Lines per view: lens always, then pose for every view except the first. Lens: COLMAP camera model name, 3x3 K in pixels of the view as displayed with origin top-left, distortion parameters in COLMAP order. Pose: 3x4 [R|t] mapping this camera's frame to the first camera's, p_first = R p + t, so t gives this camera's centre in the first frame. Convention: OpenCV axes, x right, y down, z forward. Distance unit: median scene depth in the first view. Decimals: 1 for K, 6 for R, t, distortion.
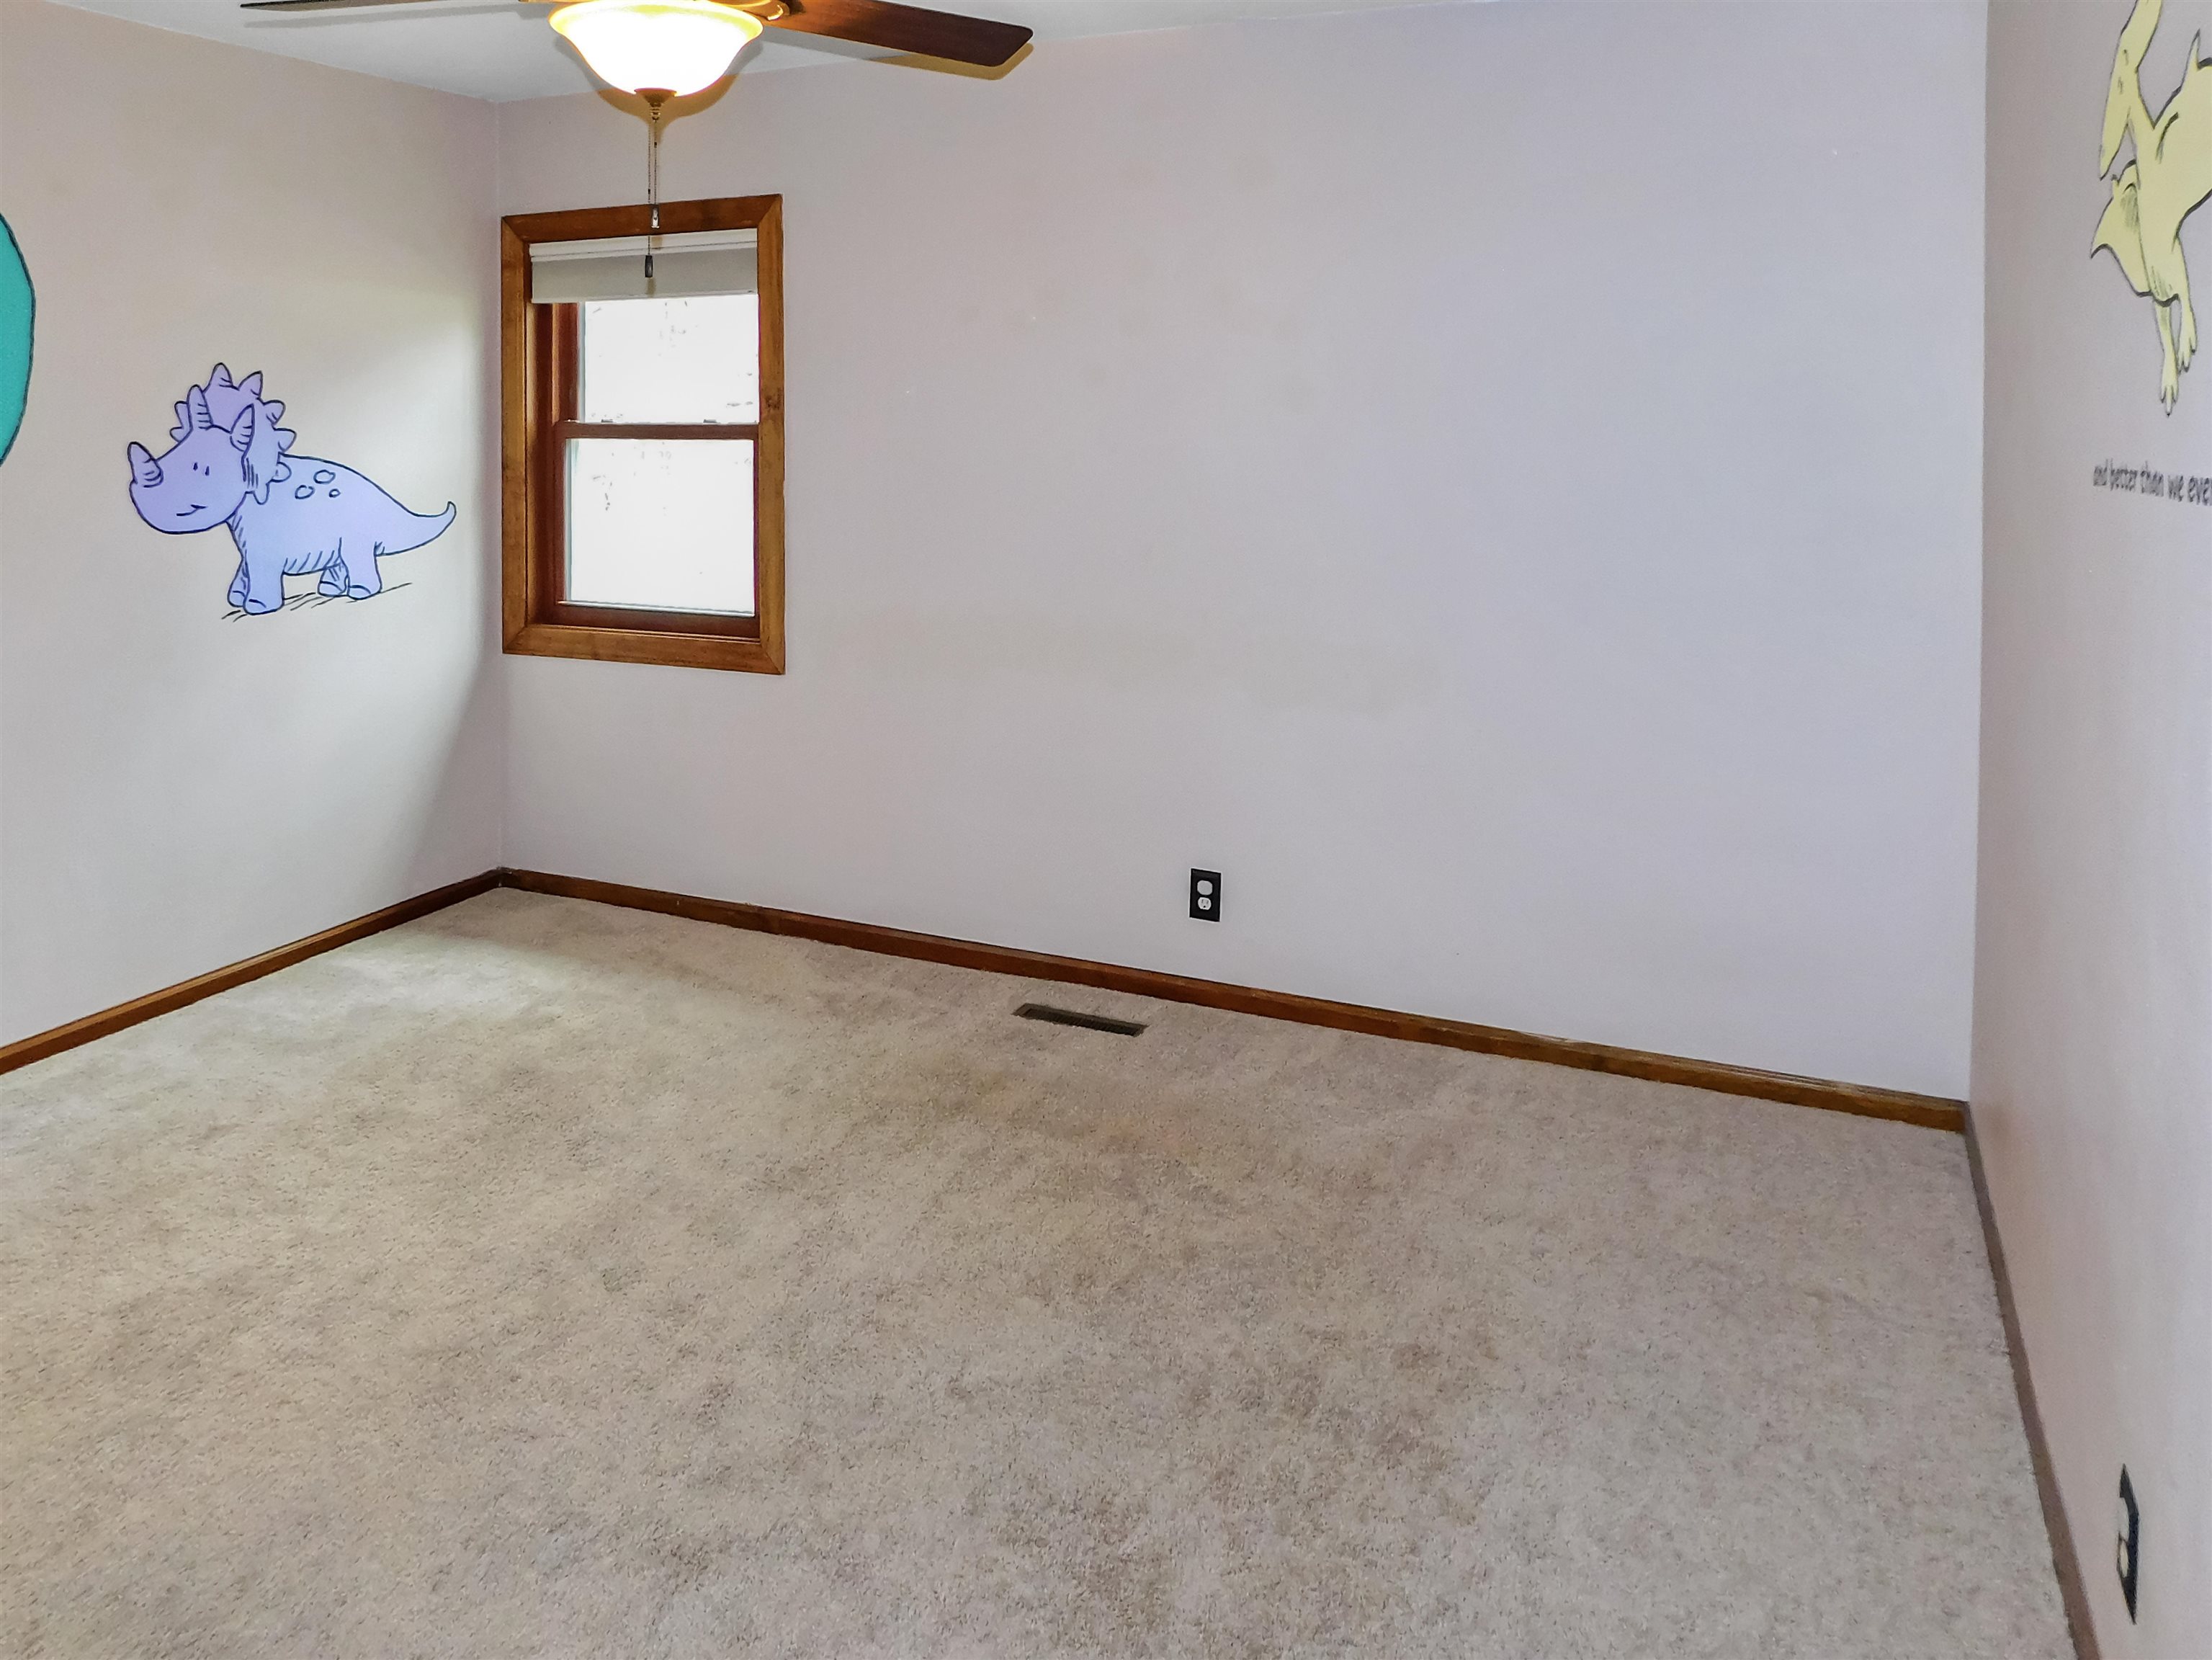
lens RADIAL K [[1409.0, 0, 1106.0], [0, 1409.0, 830.0], [0, 0, 1]] dist [0.005819, 0.000809]
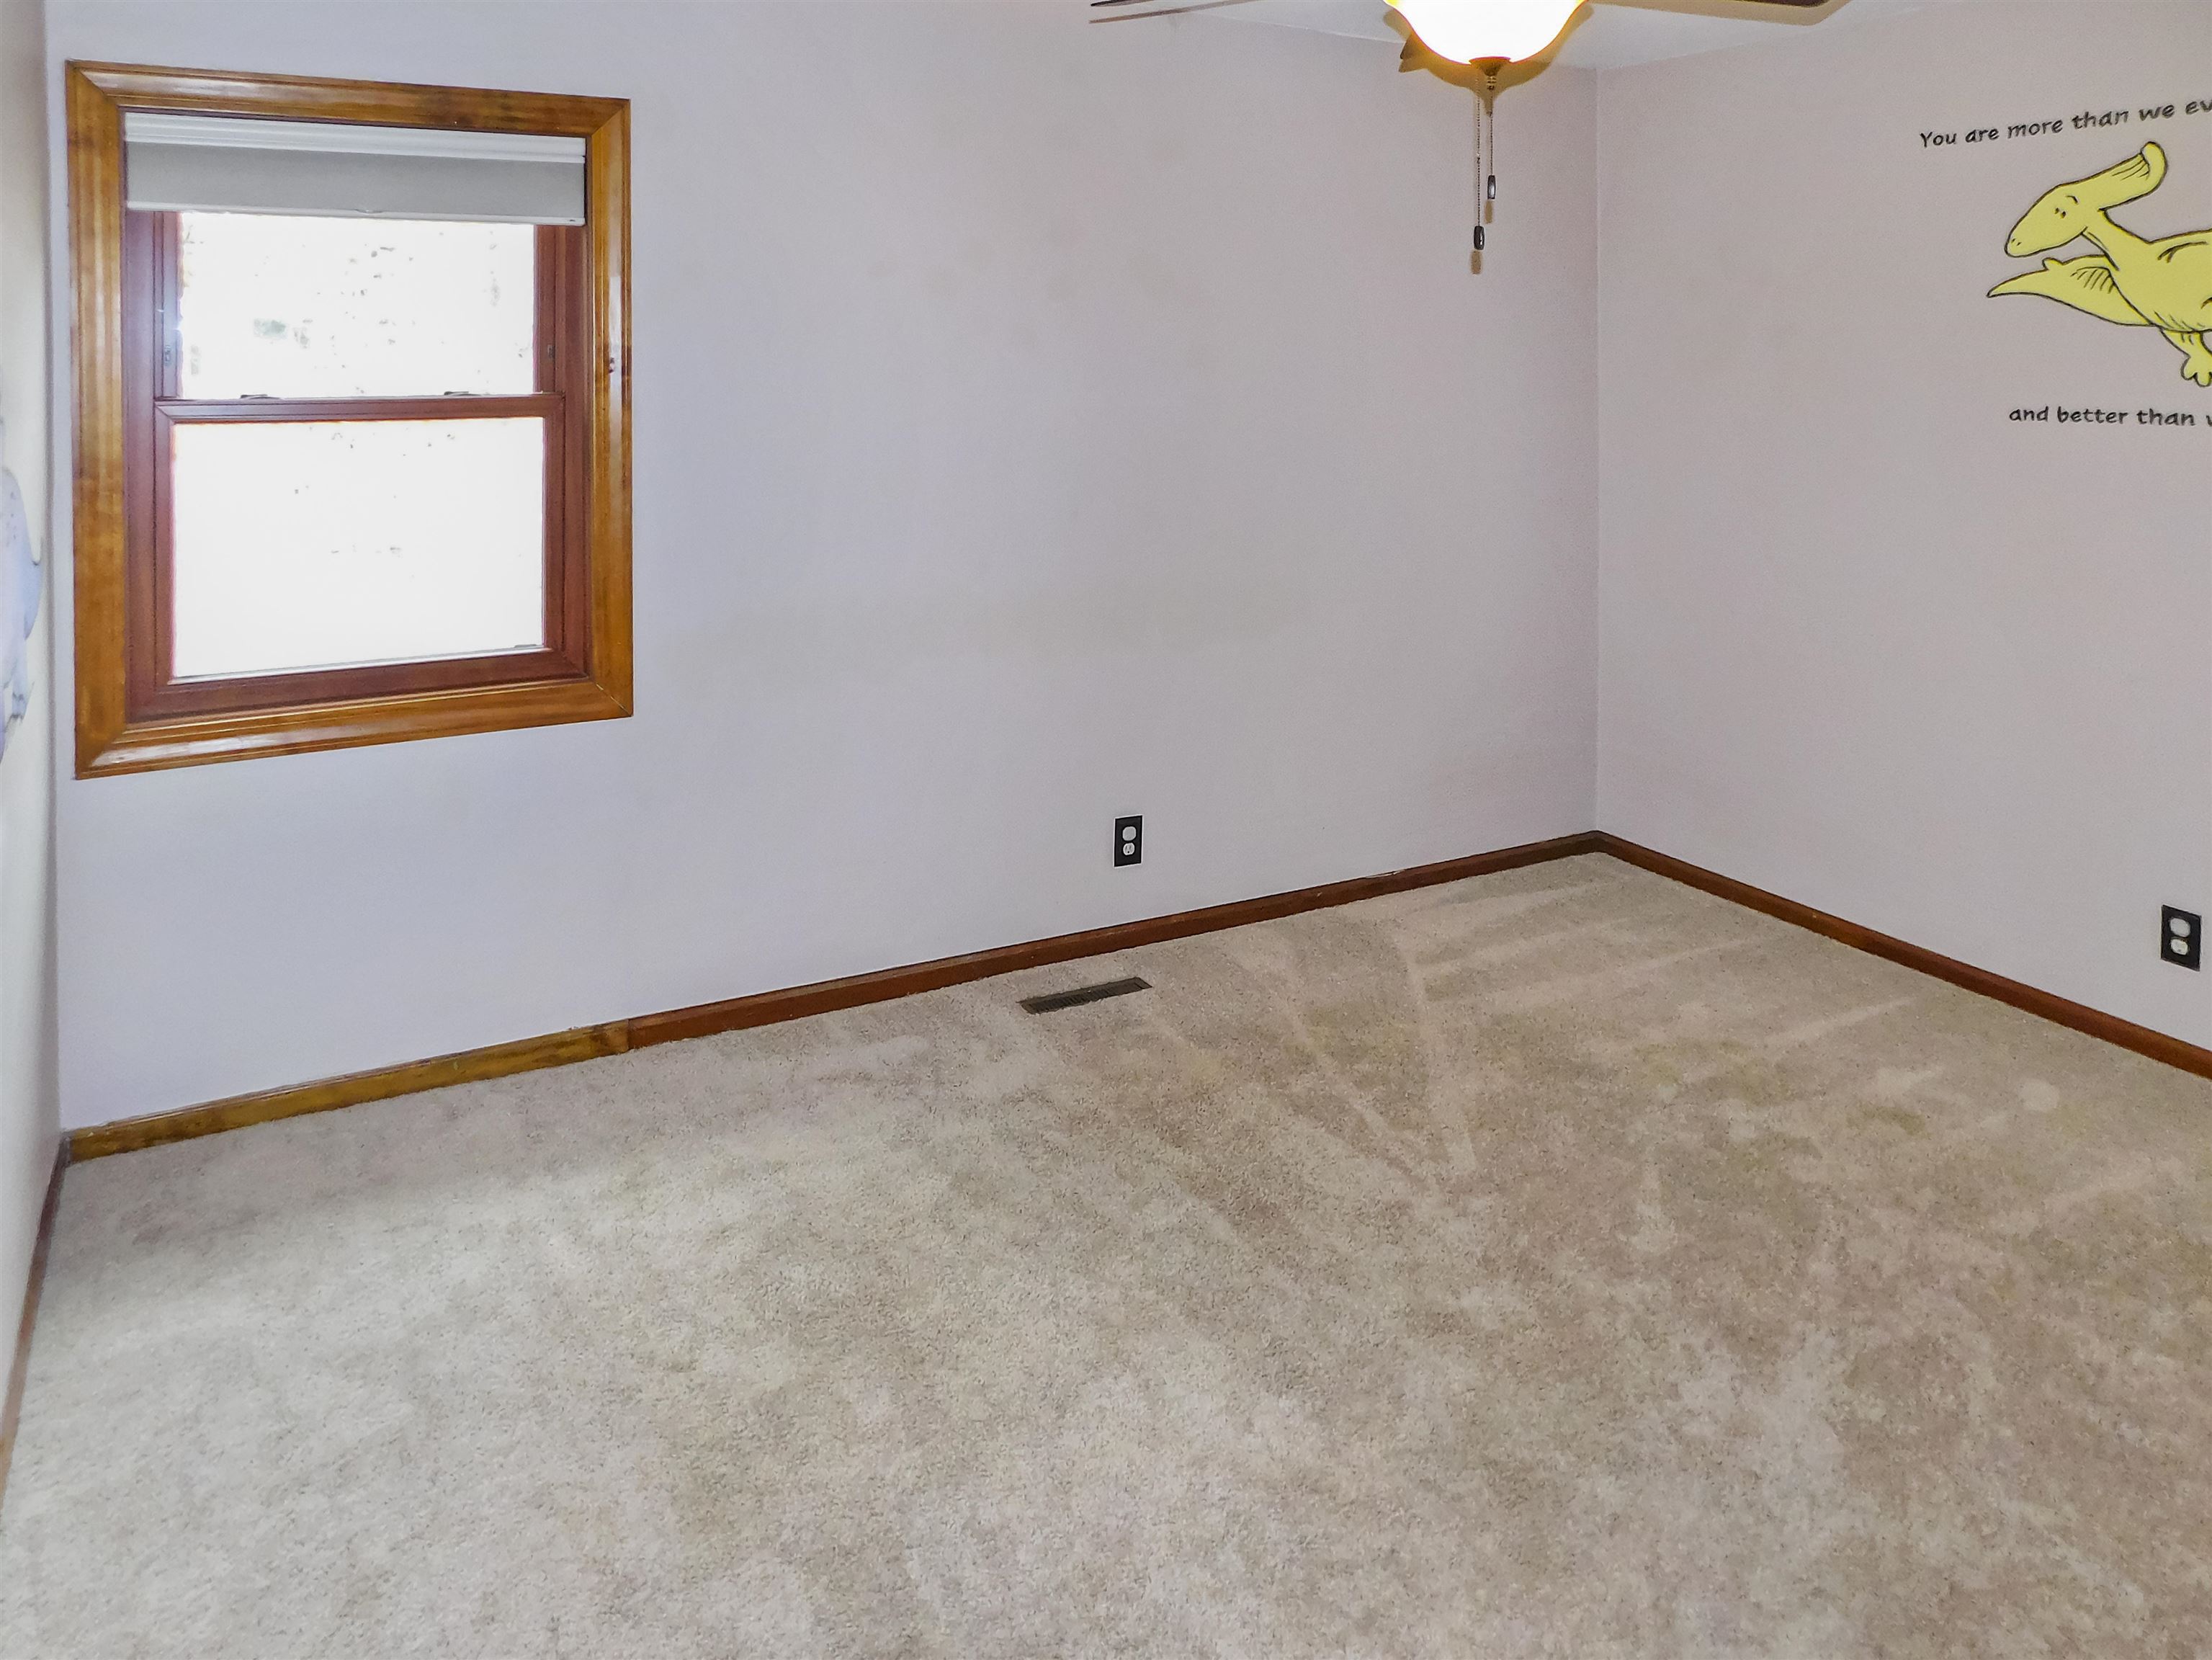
lens RADIAL K [[1457.2, 0, 1106.0], [0, 1457.2, 830.0], [0, 0, 1]] dist [-0.075705, 0.062746]
pose [[0.622965, -0.240704, 0.744296, -0.676349], [0.221826, 0.966782, 0.126990, -0.093001], [-0.750139, 0.085993, 0.655665, 0.289860]]
